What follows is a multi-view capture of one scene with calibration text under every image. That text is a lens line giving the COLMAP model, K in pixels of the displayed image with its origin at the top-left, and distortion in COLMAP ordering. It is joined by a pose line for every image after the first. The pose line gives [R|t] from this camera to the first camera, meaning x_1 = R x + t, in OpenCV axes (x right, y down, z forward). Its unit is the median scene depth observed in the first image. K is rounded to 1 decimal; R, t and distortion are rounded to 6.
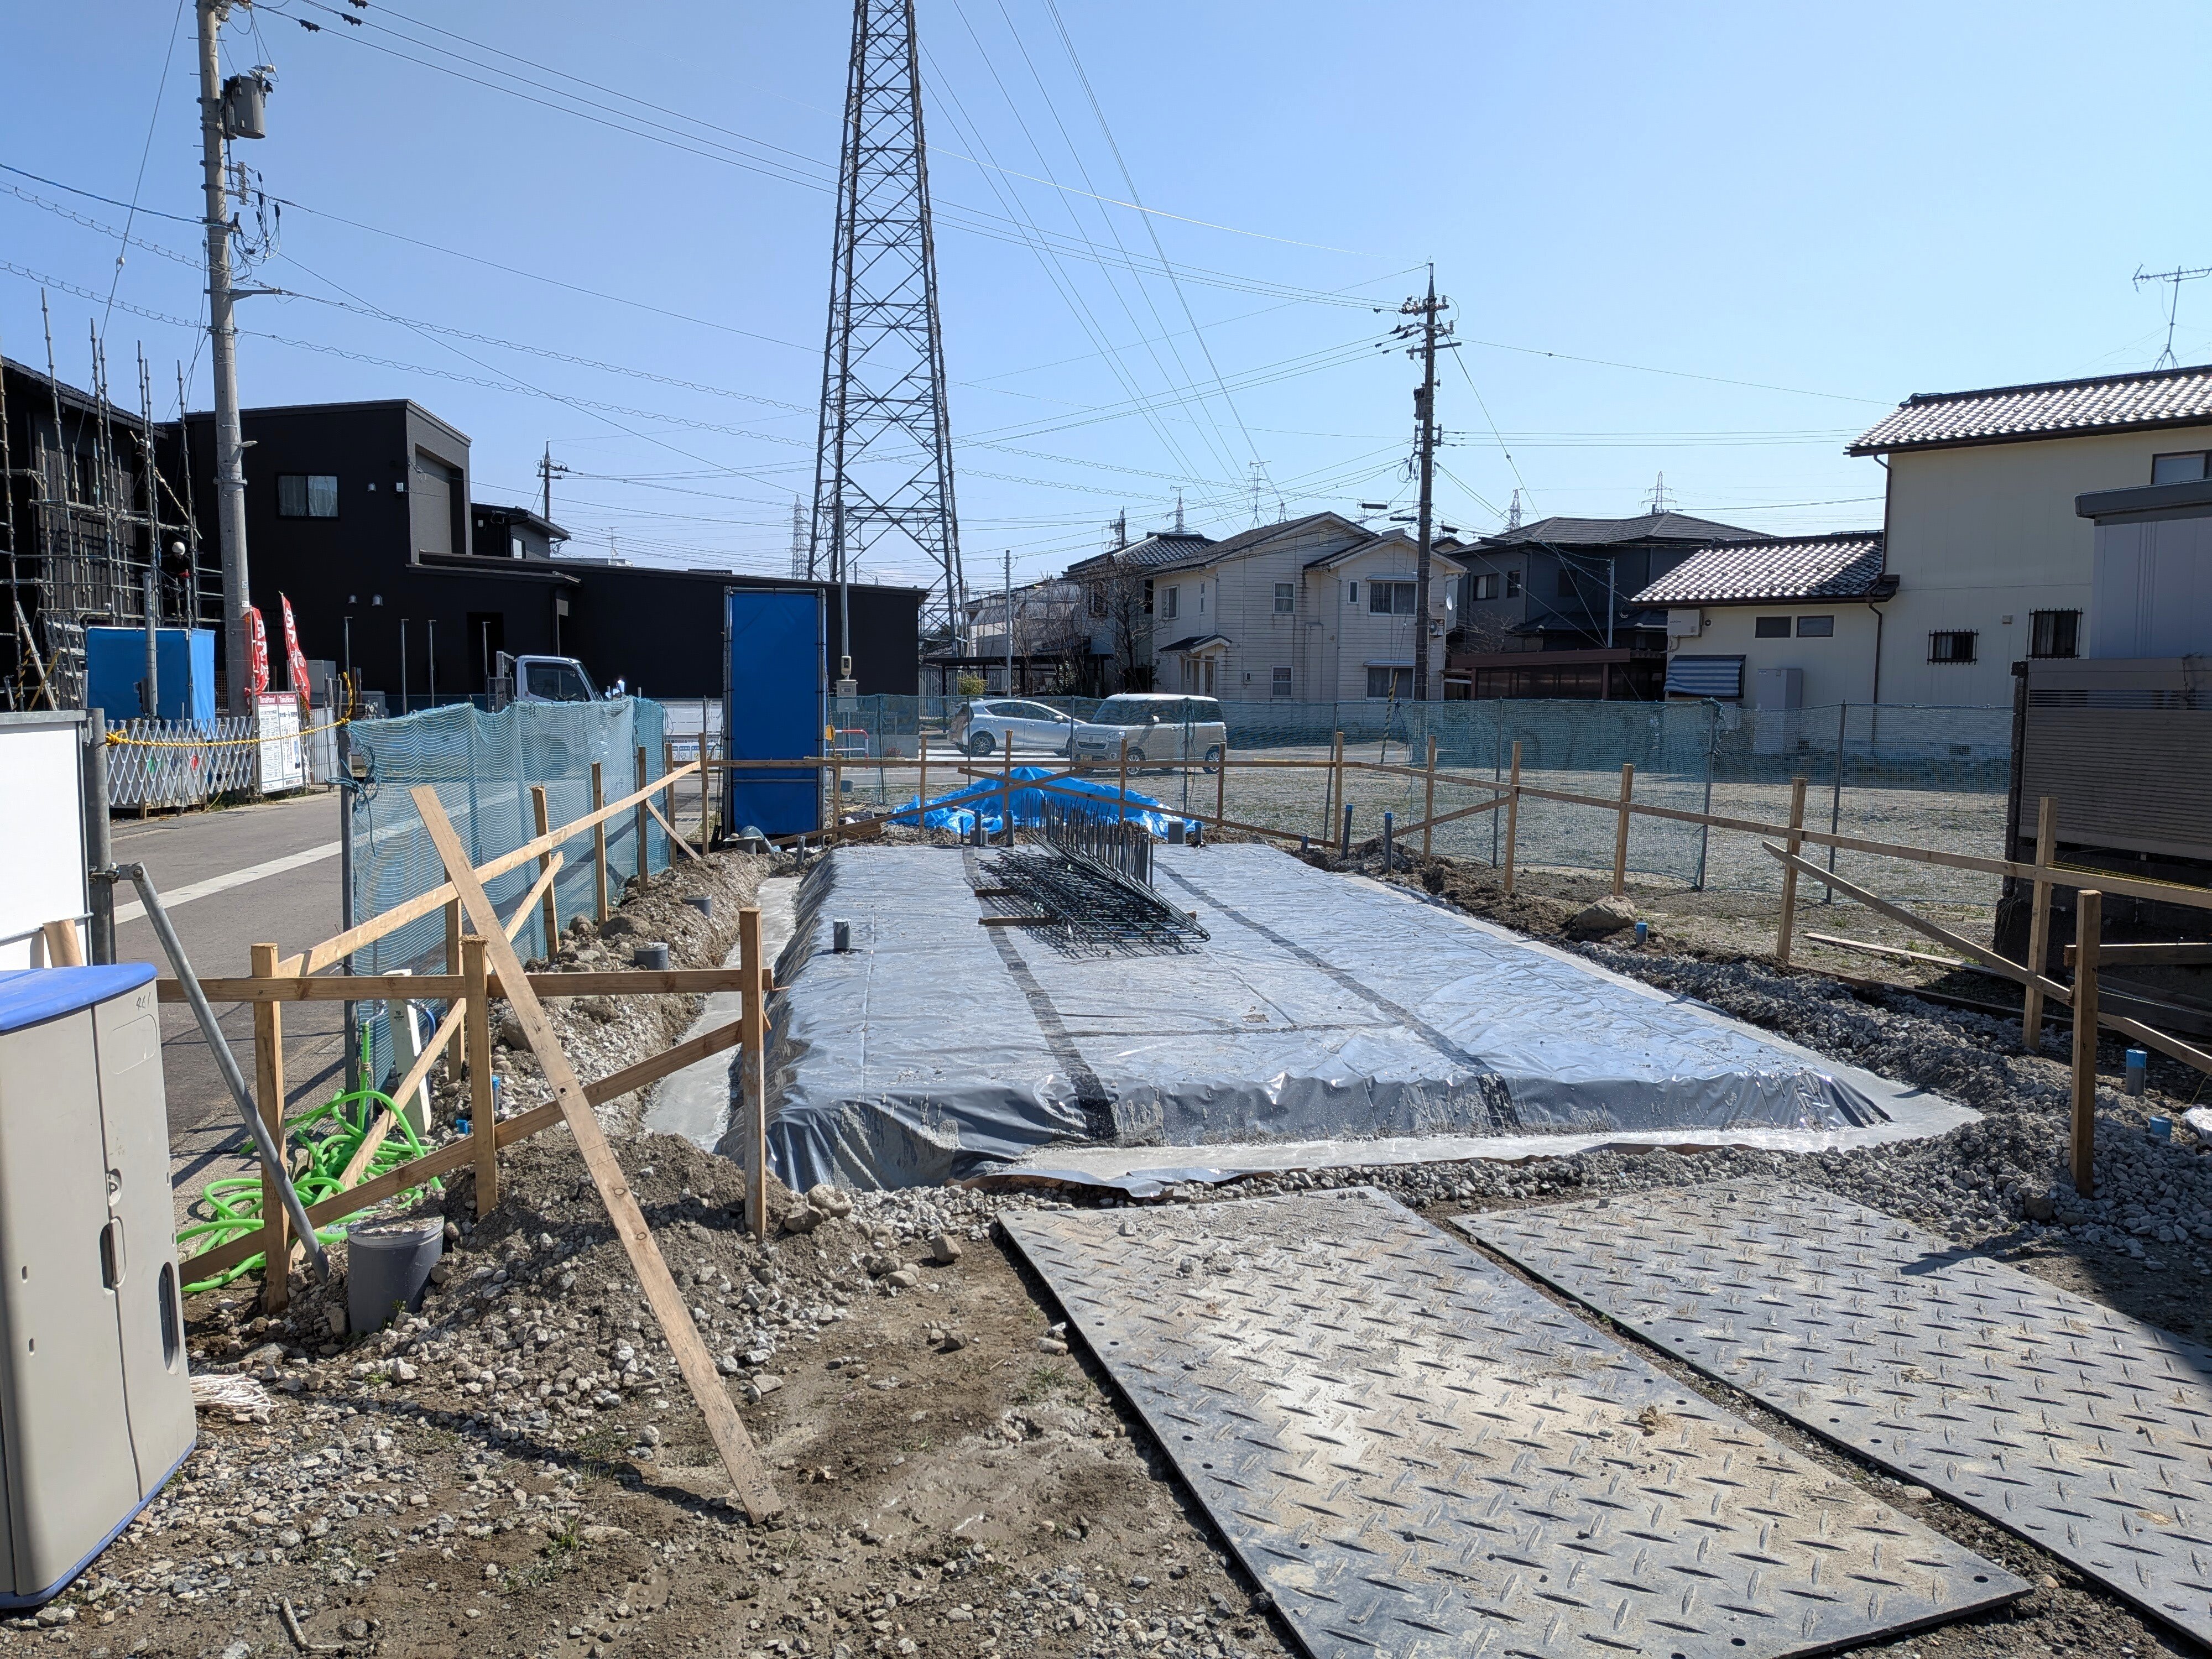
lens RADIAL K [[1609.5, 0, 1101.3], [0, 1609.5, 860.2], [0, 0, 1]] dist [0.090830, -0.115230]
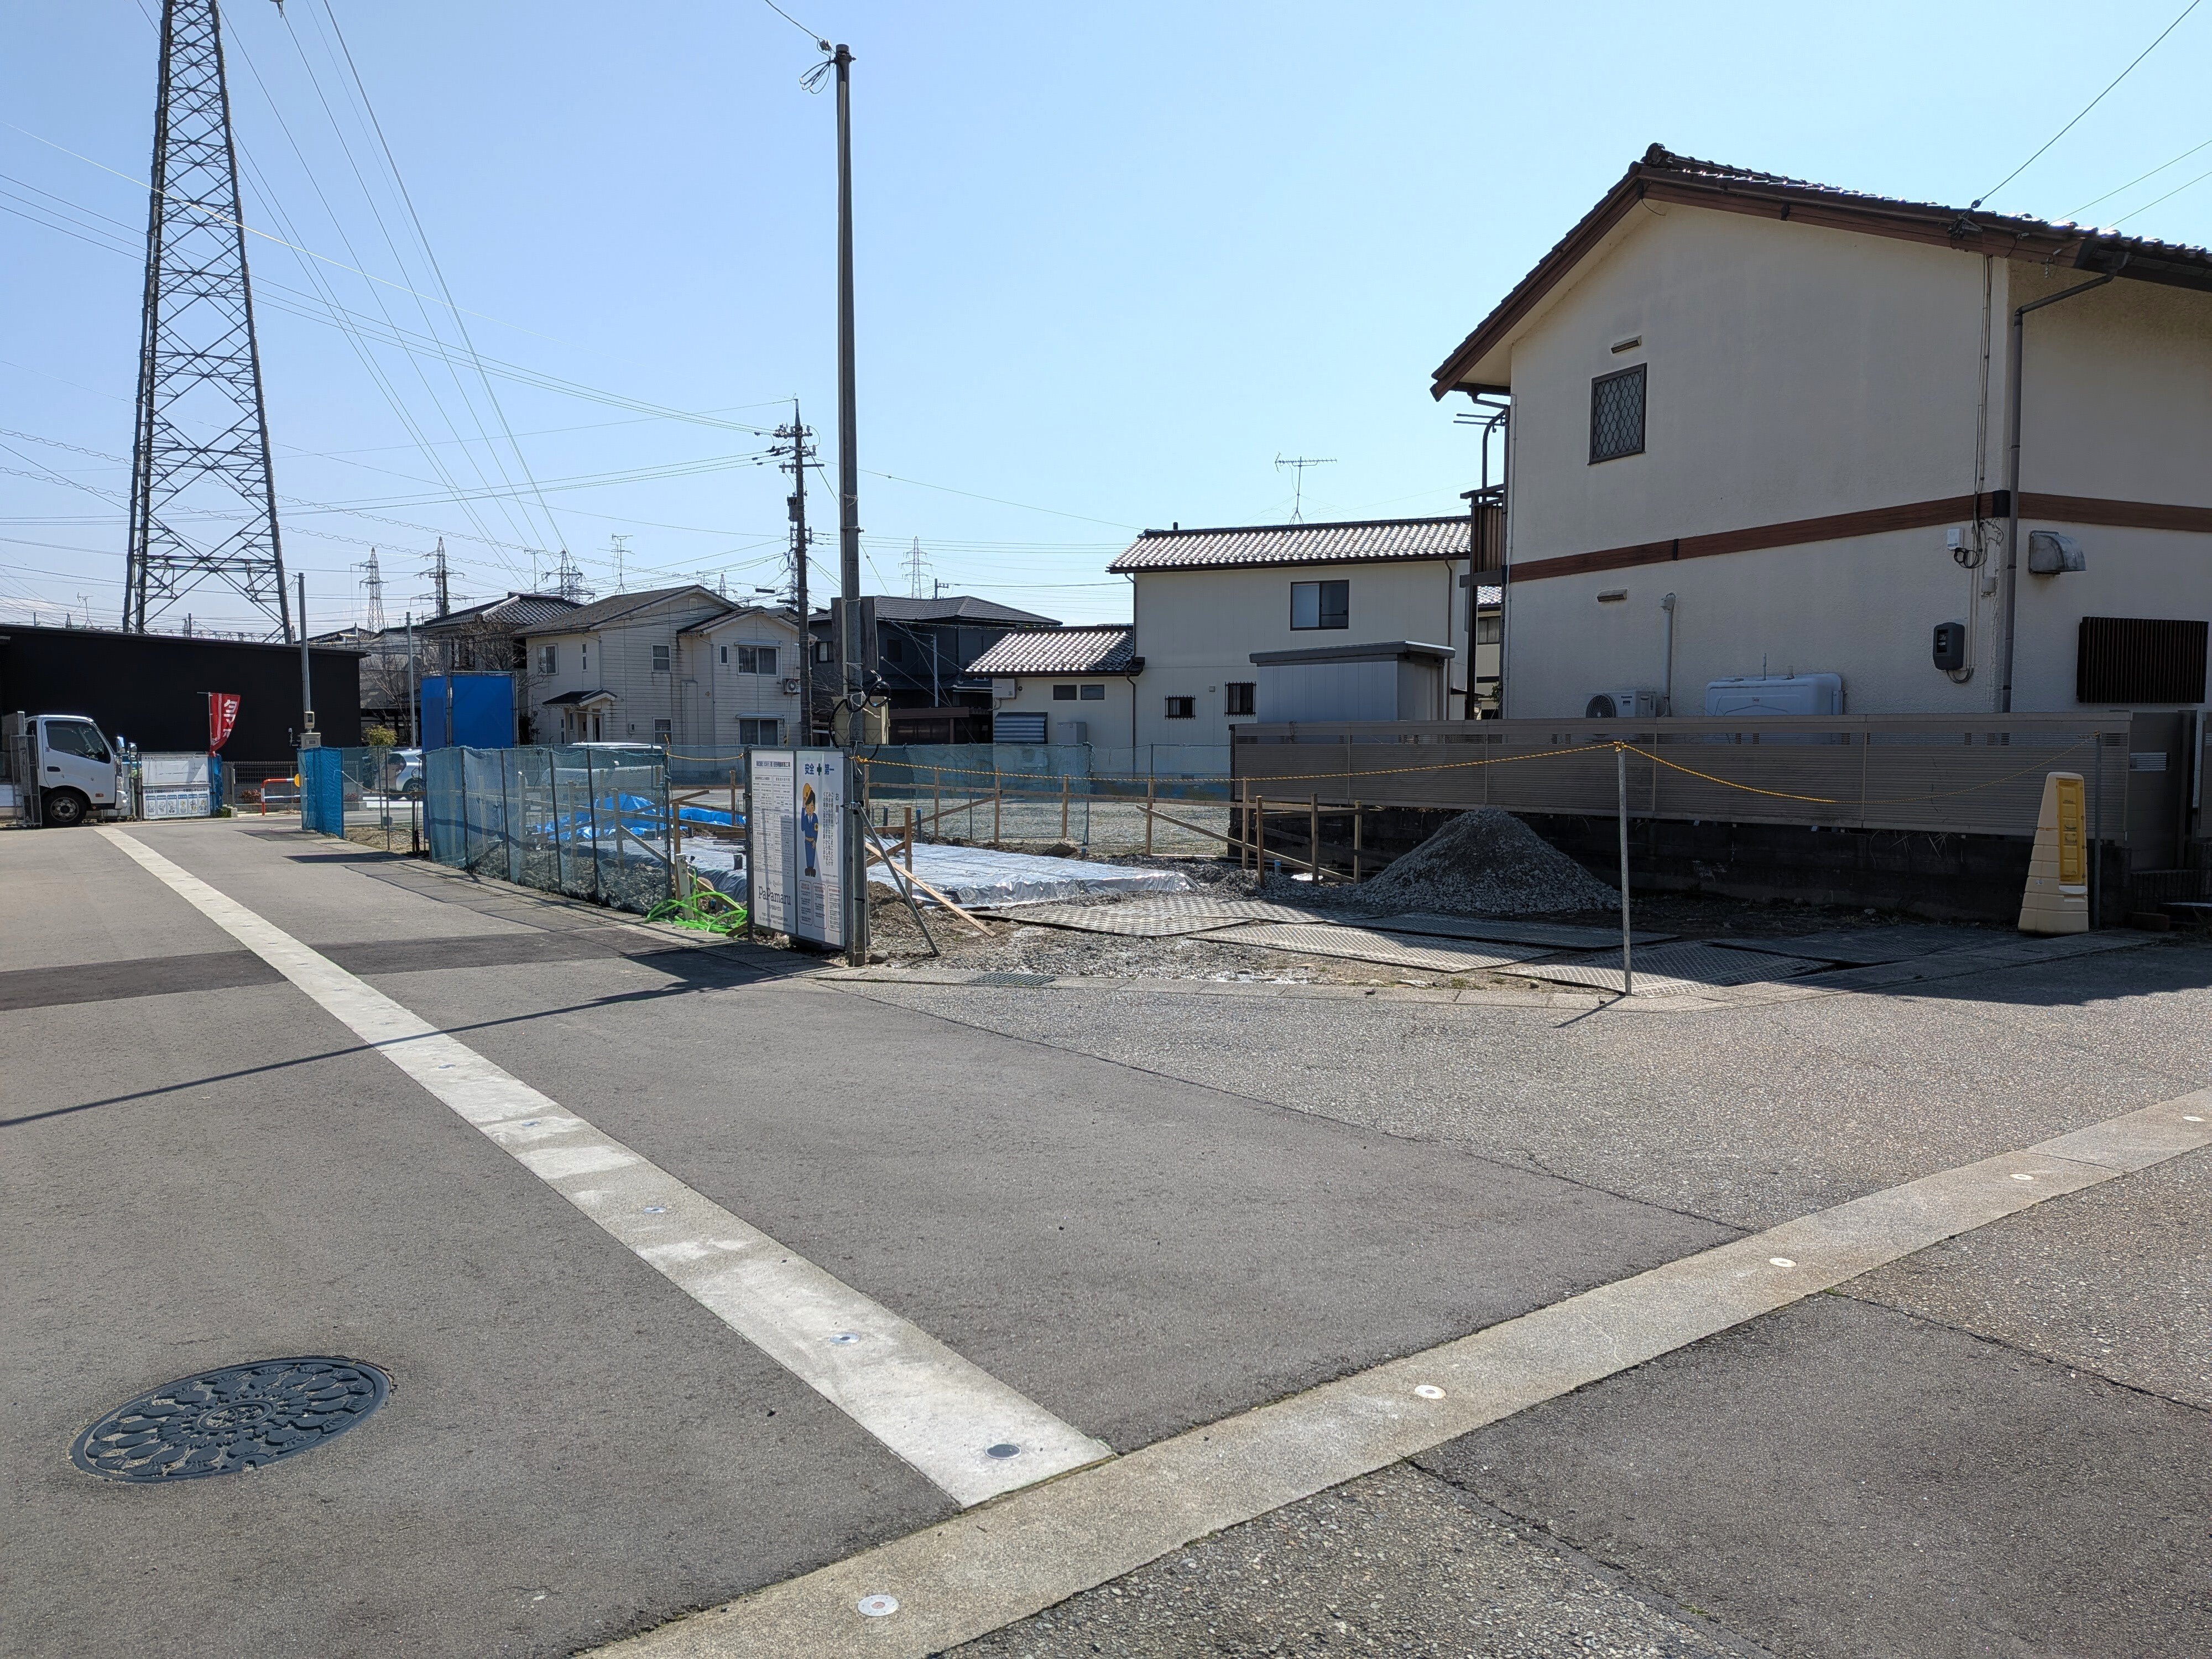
lens RADIAL K [[1644.7, 0, 1105.8], [0, 1644.7, 872.2], [0, 0, 1]] dist [0.114102, -0.152103]
pose [[0.903421, -0.043077, 0.426584, -0.156853], [0.053543, 0.998487, -0.012565, 0.027832], [-0.425397, 0.034192, 0.904361, -0.266803]]
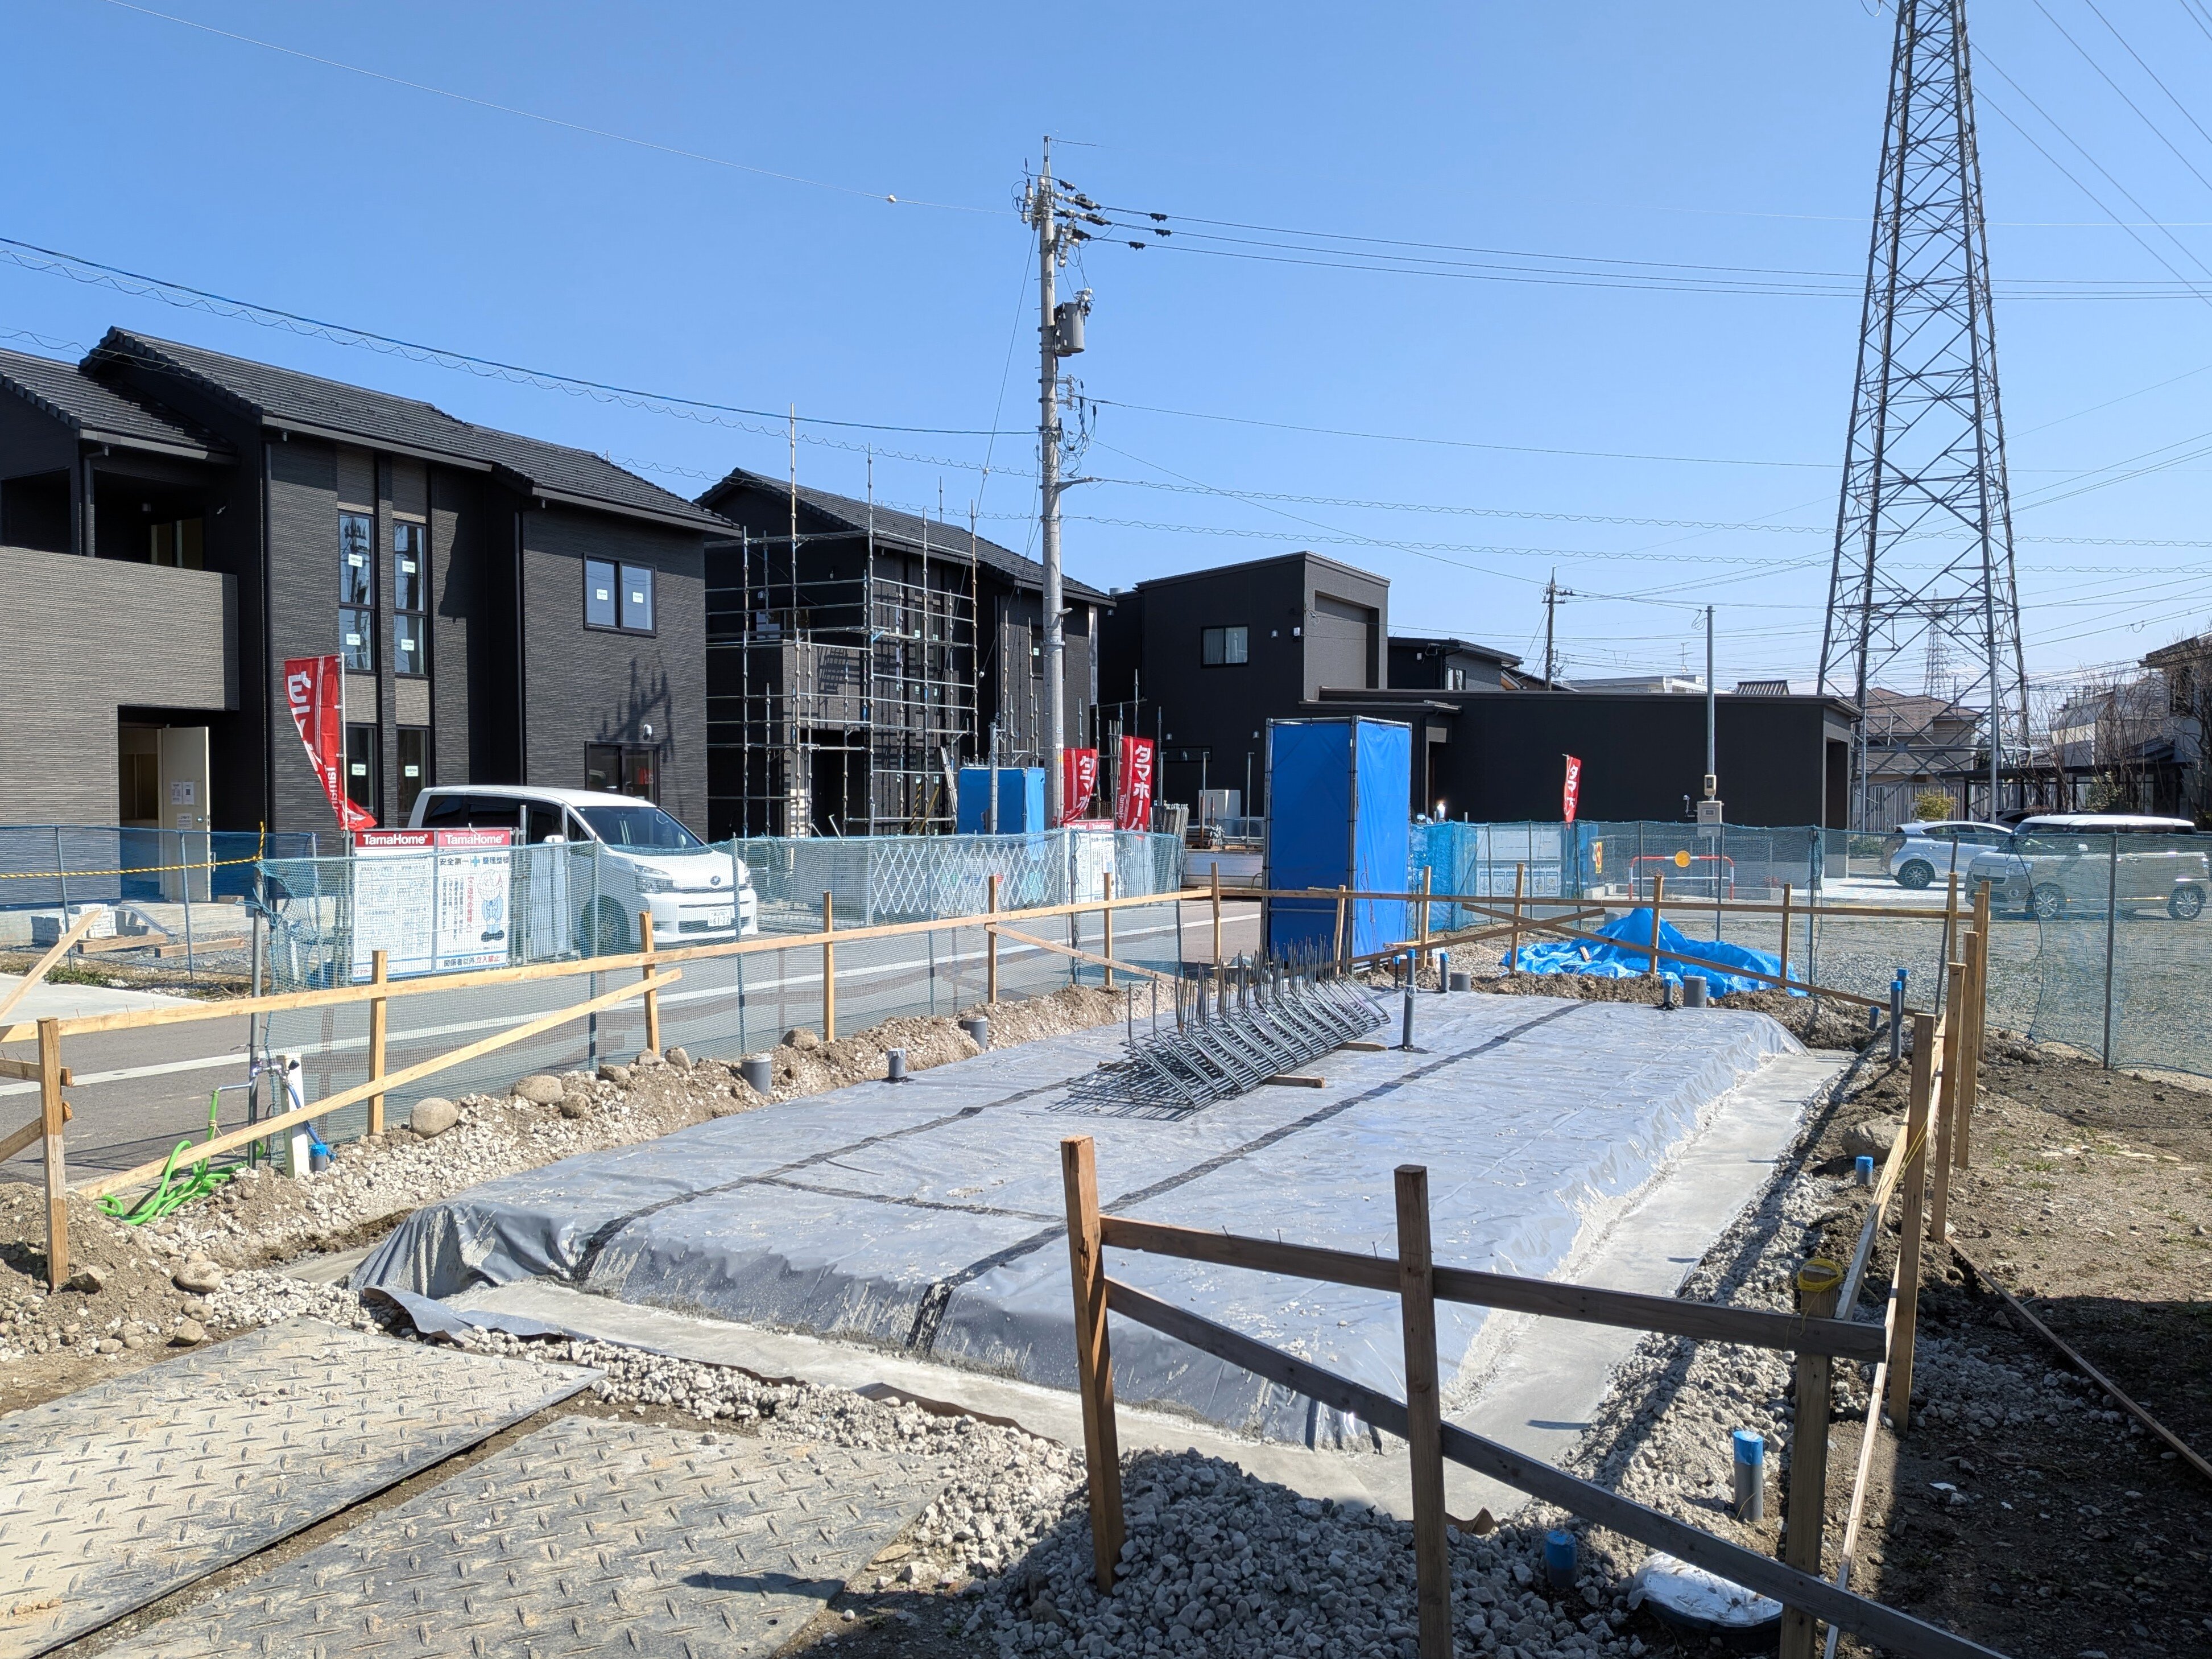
lens RADIAL K [[1644.9, 0, 1105.8], [0, 1644.9, 872.2], [0, 0, 1]] dist [0.114102, -0.152103]
pose [[0.792873, 0.019326, -0.609081, 0.135033], [-0.059689, 0.997154, -0.046062, -0.008208], [0.606457, 0.072877, 0.791770, 0.053481]]
